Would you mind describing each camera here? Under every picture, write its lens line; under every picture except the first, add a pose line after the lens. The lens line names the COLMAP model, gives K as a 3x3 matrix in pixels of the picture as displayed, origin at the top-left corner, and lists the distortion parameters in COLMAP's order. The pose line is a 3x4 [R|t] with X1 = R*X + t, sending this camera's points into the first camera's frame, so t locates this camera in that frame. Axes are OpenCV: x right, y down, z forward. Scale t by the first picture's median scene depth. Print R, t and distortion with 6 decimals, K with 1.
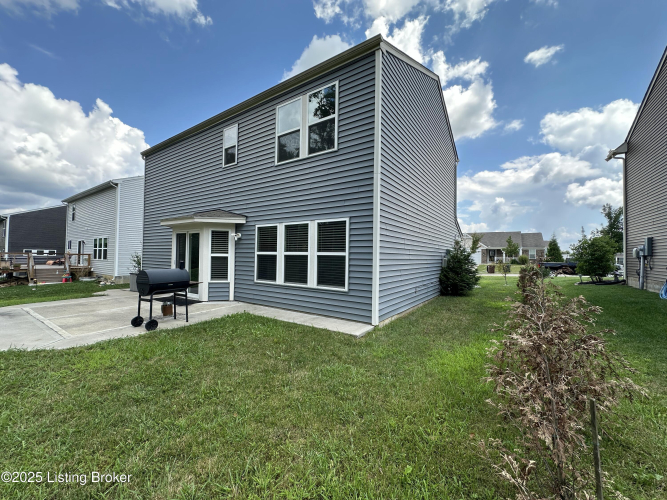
lens RADIAL K [[265.1, 0, 336.2], [0, 265.1, 250.0], [0, 0, 1]] dist [-0.001842, 0.000298]
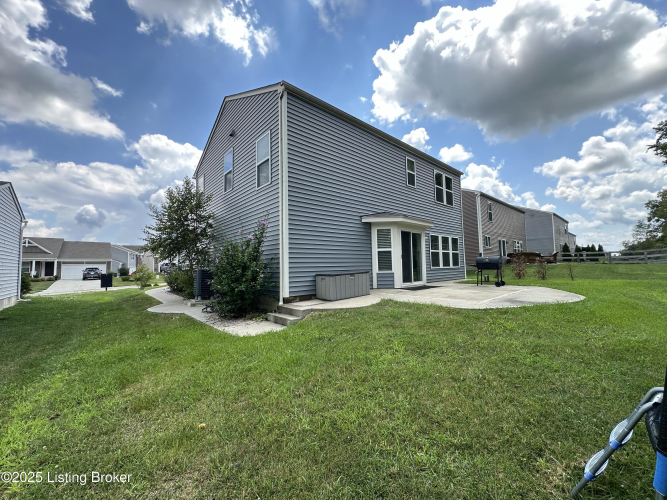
lens RADIAL K [[265.1, 0, 330.8], [0, 265.1, 249.5], [0, 0, 1]] dist [-0.001842, 0.000298]
pose [[0.262124, 0.051814, 0.963642, -2.018139], [0.013408, 0.998266, -0.057323, 0.087967], [-0.964941, 0.027946, 0.260975, 1.168407]]
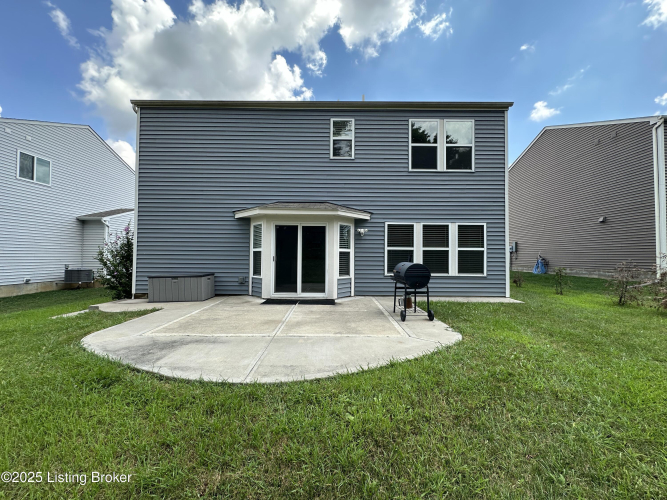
lens RADIAL K [[265.1, 0, 335.1], [0, 265.1, 250.0], [0, 0, 1]] dist [-0.001842, 0.000298]
pose [[0.828442, 0.005513, 0.560048, -1.077008], [-0.008318, 0.999962, 0.002460, 0.016873], [-0.560014, -0.006697, 0.828456, 0.228387]]
